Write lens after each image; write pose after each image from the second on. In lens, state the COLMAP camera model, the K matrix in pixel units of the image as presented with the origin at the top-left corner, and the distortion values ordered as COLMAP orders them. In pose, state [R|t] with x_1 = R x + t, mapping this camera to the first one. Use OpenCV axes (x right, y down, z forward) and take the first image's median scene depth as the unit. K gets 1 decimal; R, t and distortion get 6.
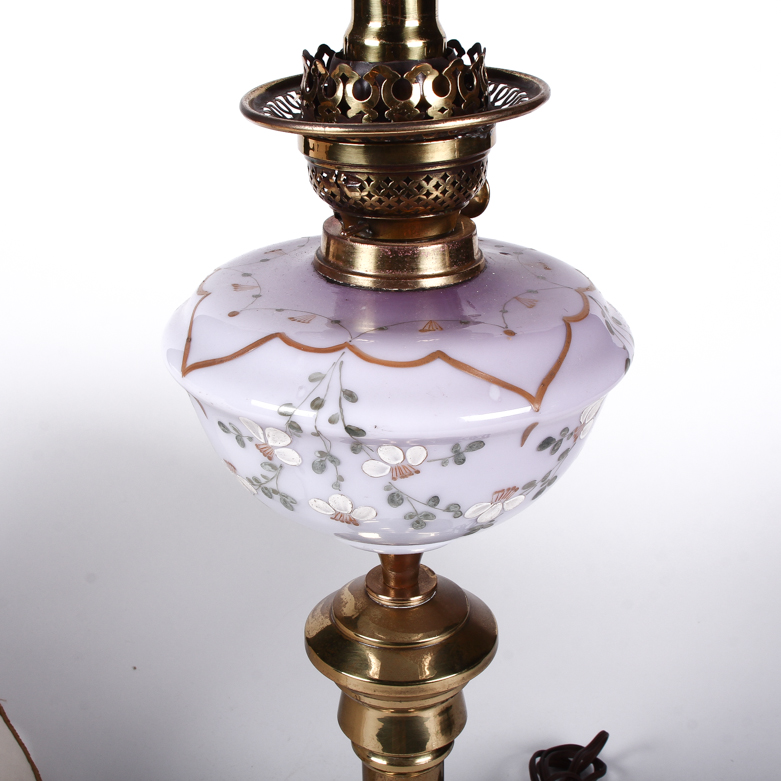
lens RADIAL K [[1284.0, 0, 390.5], [0, 1284.0, 390.5], [0, 0, 1]] dist [-0.001650, 0.016035]
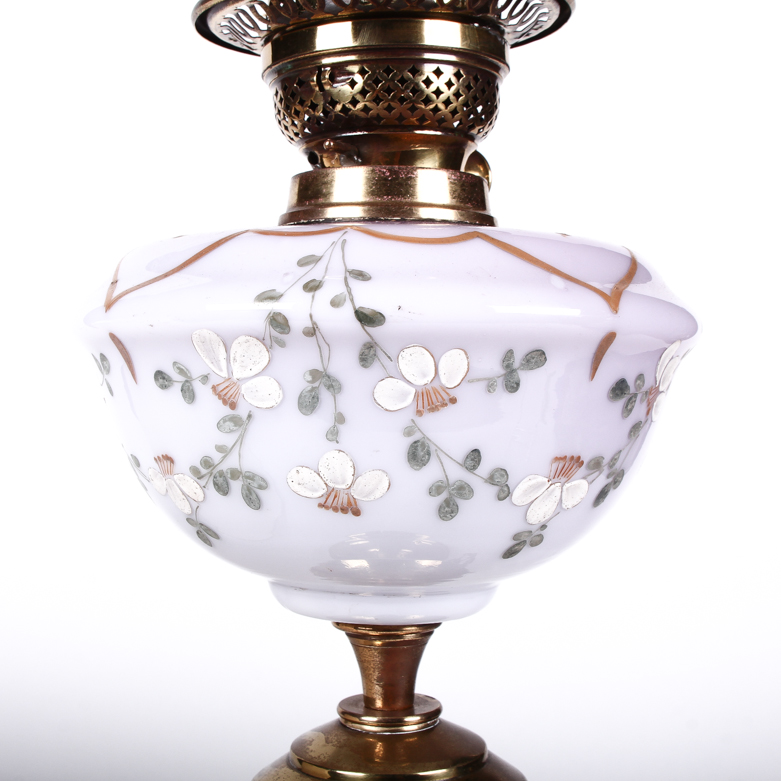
lens RADIAL K [[1284.0, 0, 390.5], [0, 1284.0, 390.5], [0, 0, 1]] dist [-0.001650, 0.016035]
pose [[0.992995, 0.003541, 0.118106, -0.092514], [0.040574, 0.928557, -0.368965, 0.306487], [-0.110975, 0.371172, 0.921909, 0.357342]]
